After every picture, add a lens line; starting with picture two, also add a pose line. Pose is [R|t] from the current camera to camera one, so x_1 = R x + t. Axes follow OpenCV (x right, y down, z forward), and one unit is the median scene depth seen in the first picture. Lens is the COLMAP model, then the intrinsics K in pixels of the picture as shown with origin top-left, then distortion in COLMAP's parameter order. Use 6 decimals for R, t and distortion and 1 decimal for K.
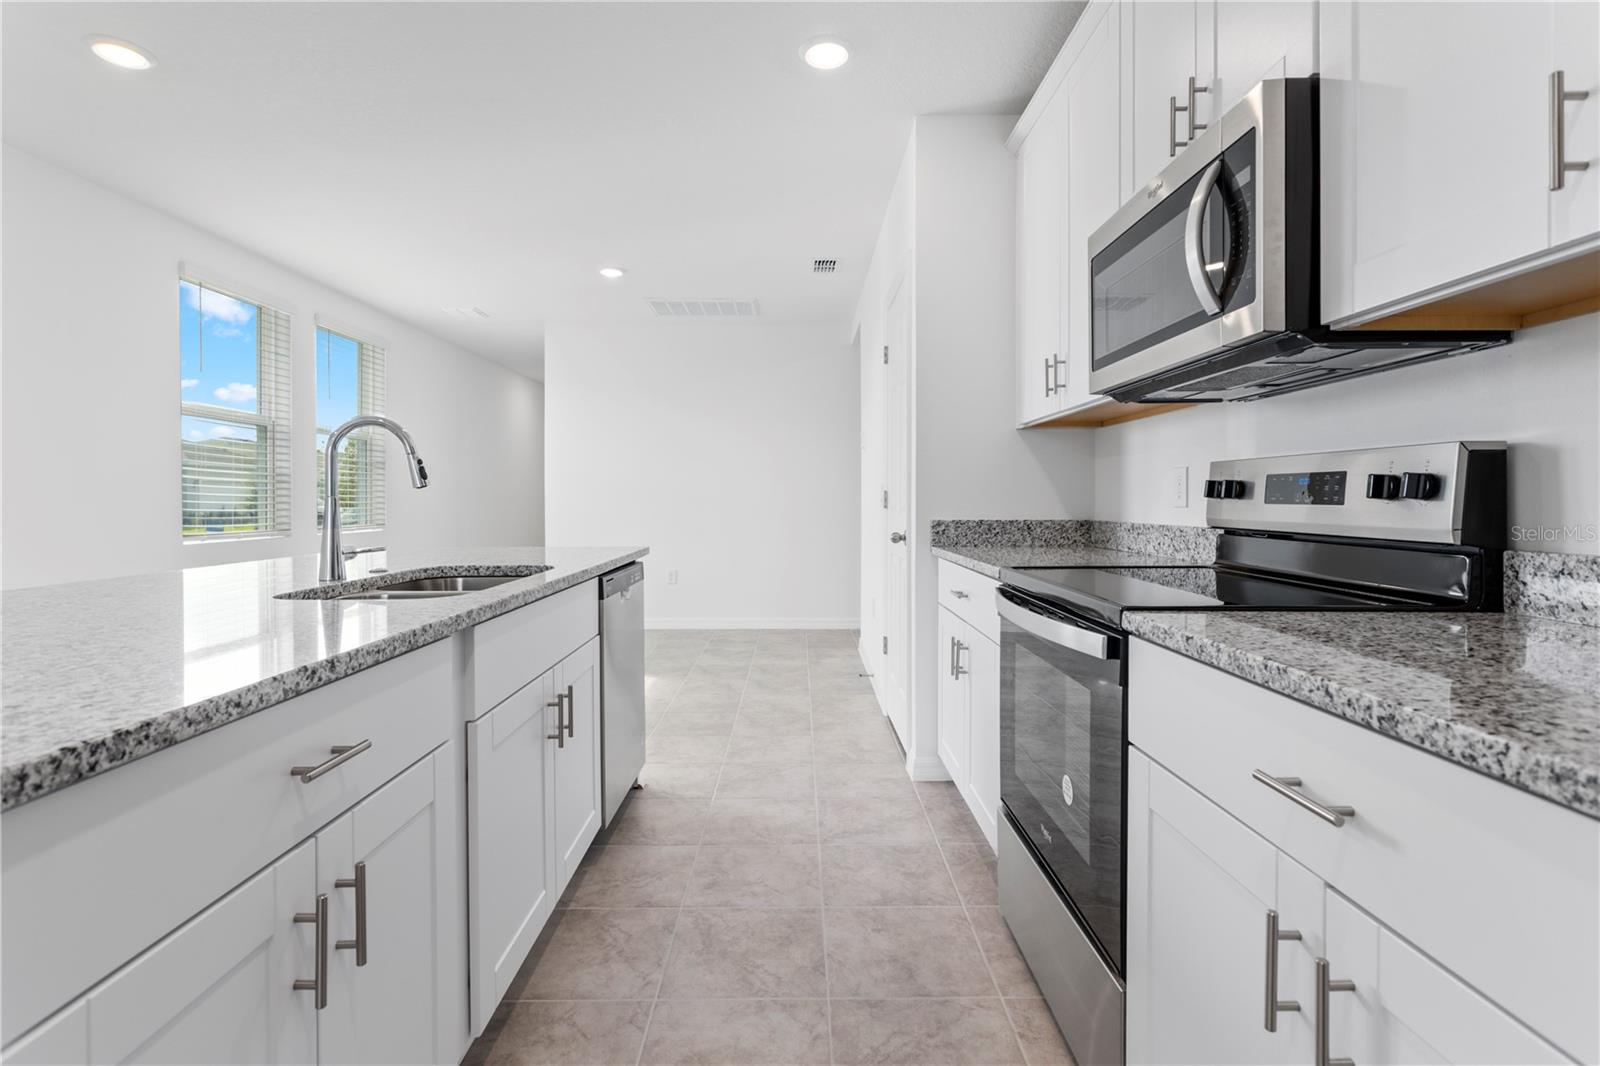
lens RADIAL K [[766.5, 0, 788.3], [0, 766.5, 509.8], [0, 0, 1]] dist [-0.002461, -0.000052]
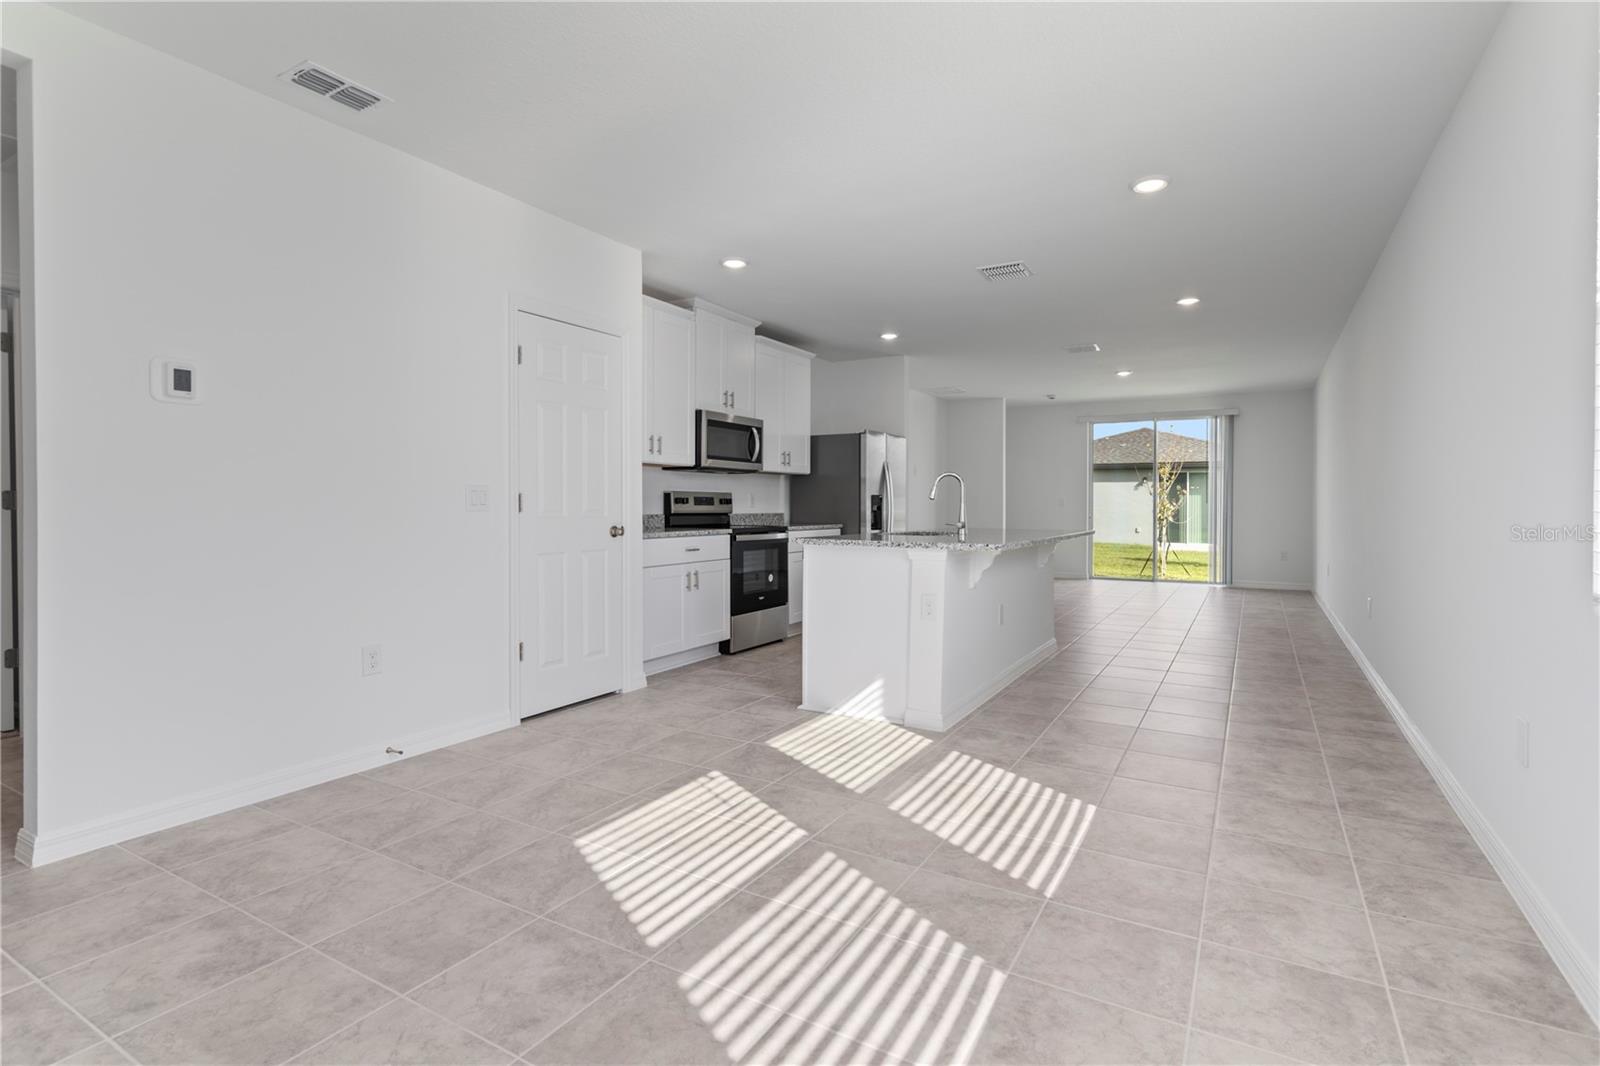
lens RADIAL K [[766.5, 0, 818.9], [0, 766.5, 502.5], [0, 0, 1]] dist [-0.002461, -0.000052]
pose [[-0.875759, 0.002763, 0.482740, -1.483358], [0.007469, 0.999941, 0.007827, -0.042005], [-0.482690, 0.010460, -0.875729, 3.648669]]
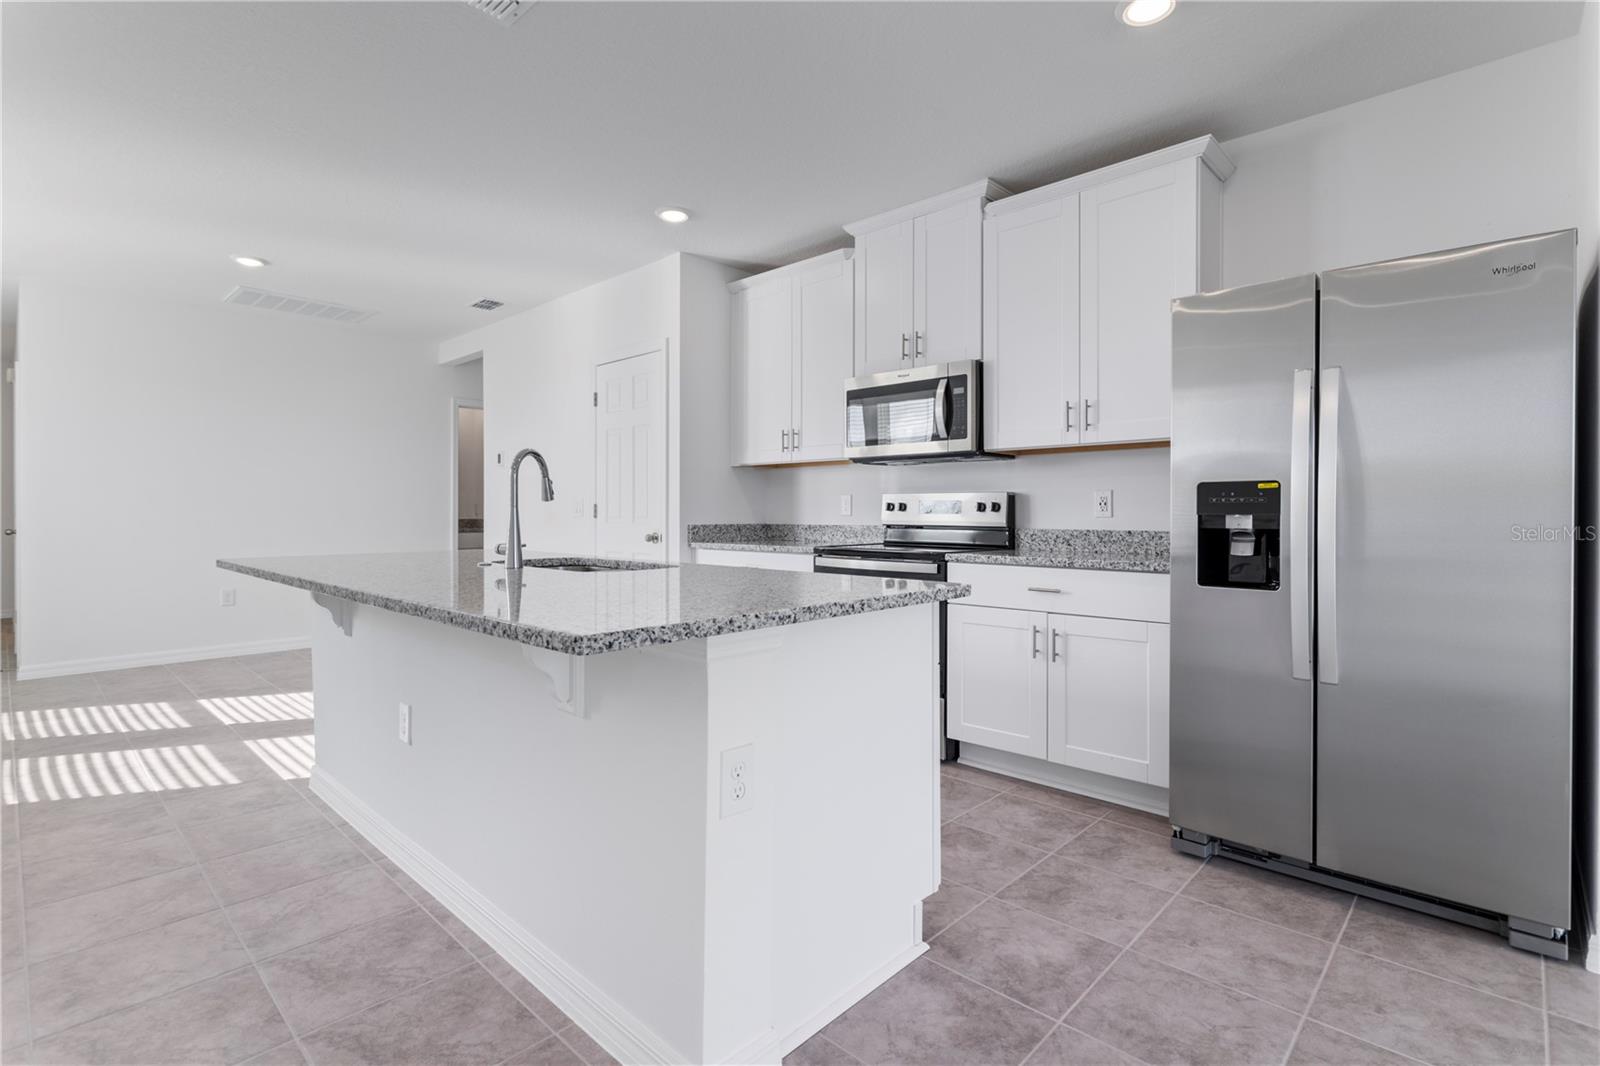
lens RADIAL K [[766.5, 0, 802.2], [0, 766.5, 517.9], [0, 0, 1]] dist [-0.002461, -0.000052]
pose [[0.678003, -0.001501, 0.735057, -1.282402], [0.005918, 0.999977, -0.003418, 0.011161], [-0.735035, 0.006667, 0.677996, -0.296146]]
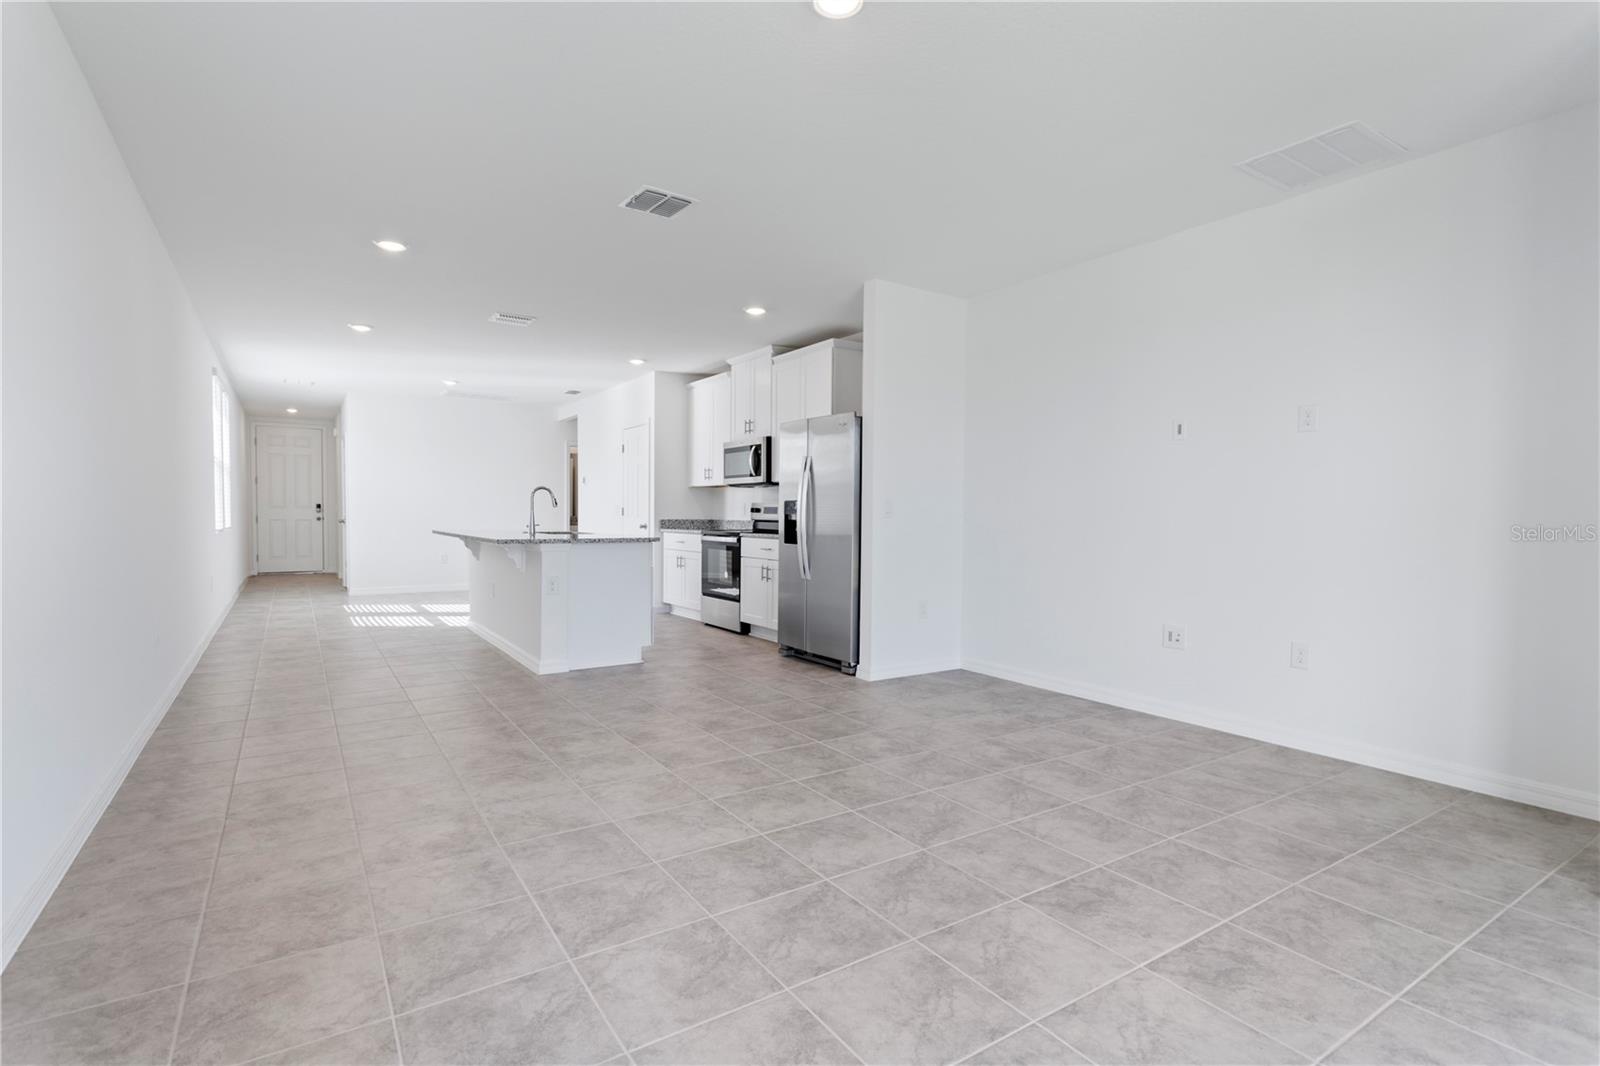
lens RADIAL K [[766.5, 0, 822.4], [0, 766.5, 530.6], [0, 0, 1]] dist [-0.002461, -0.000052]
pose [[0.808987, -0.004148, 0.587812, -1.599227], [-0.001318, 0.999960, 0.008871, 0.047073], [-0.587825, -0.007951, 0.808949, -2.610933]]
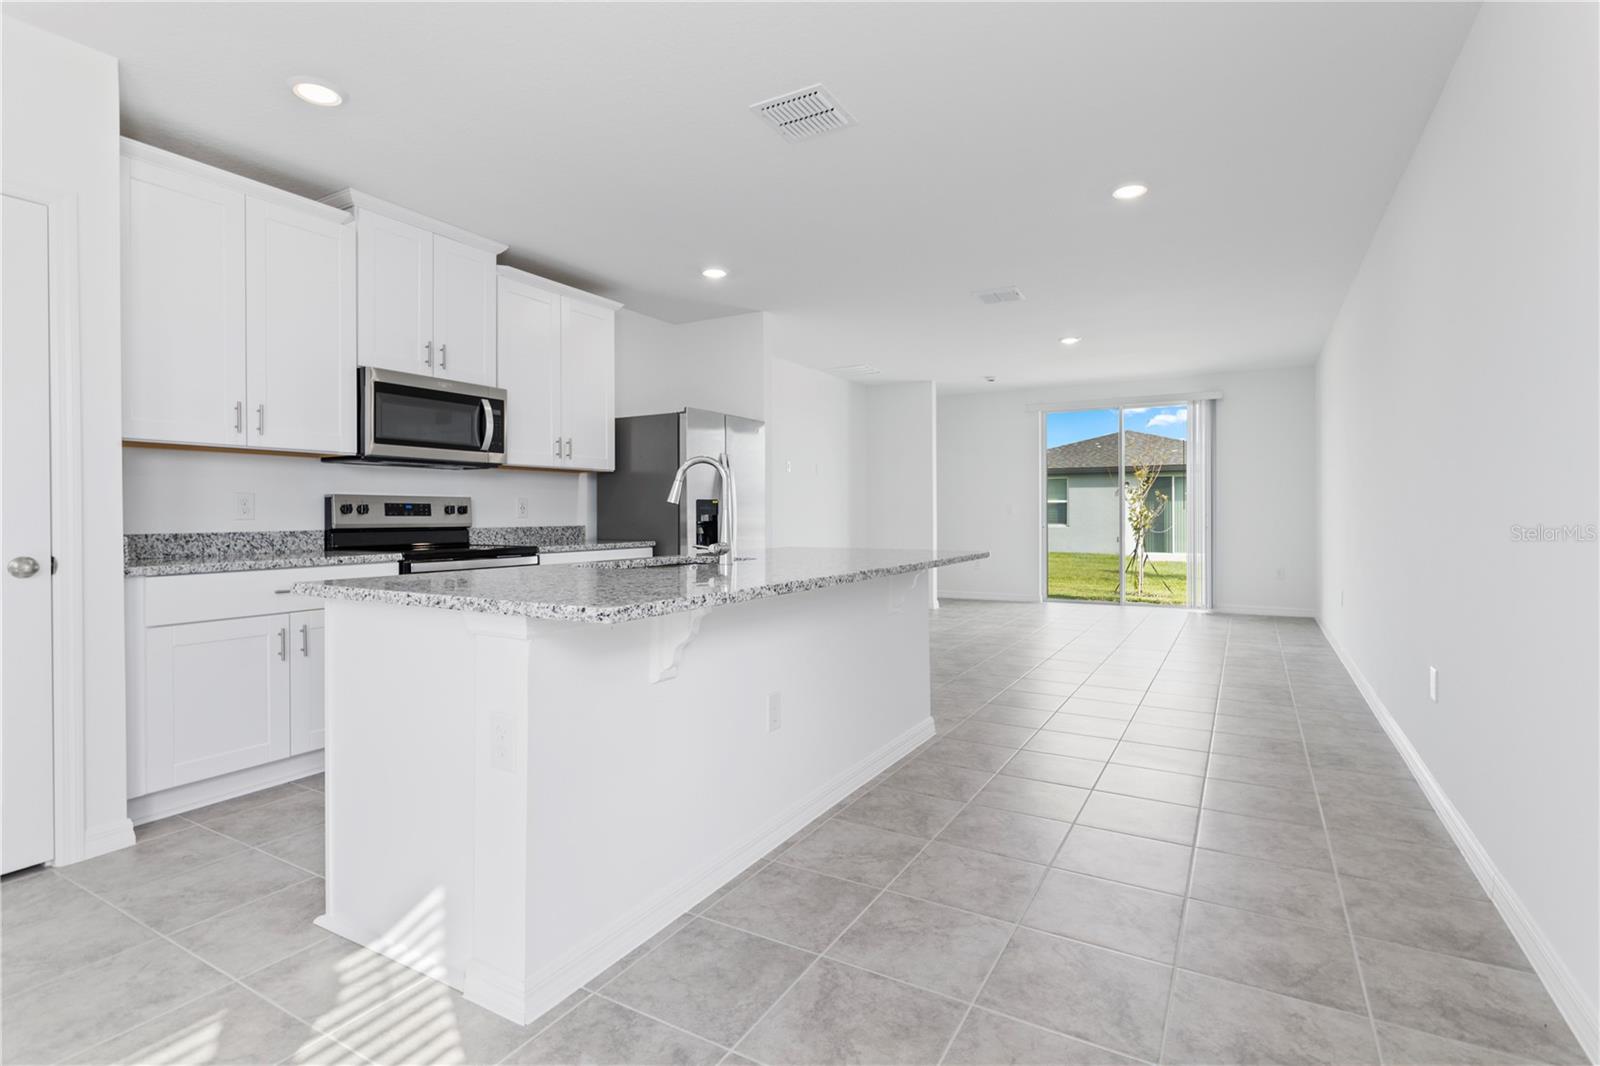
lens RADIAL K [[766.5, 0, 804.2], [0, 766.5, 505.8], [0, 0, 1]] dist [-0.002461, -0.000052]
pose [[-0.872452, 0.010349, 0.488590, -1.523016], [0.012287, 0.999924, 0.000761, -0.023877], [-0.488545, 0.006667, -0.872513, 2.309346]]
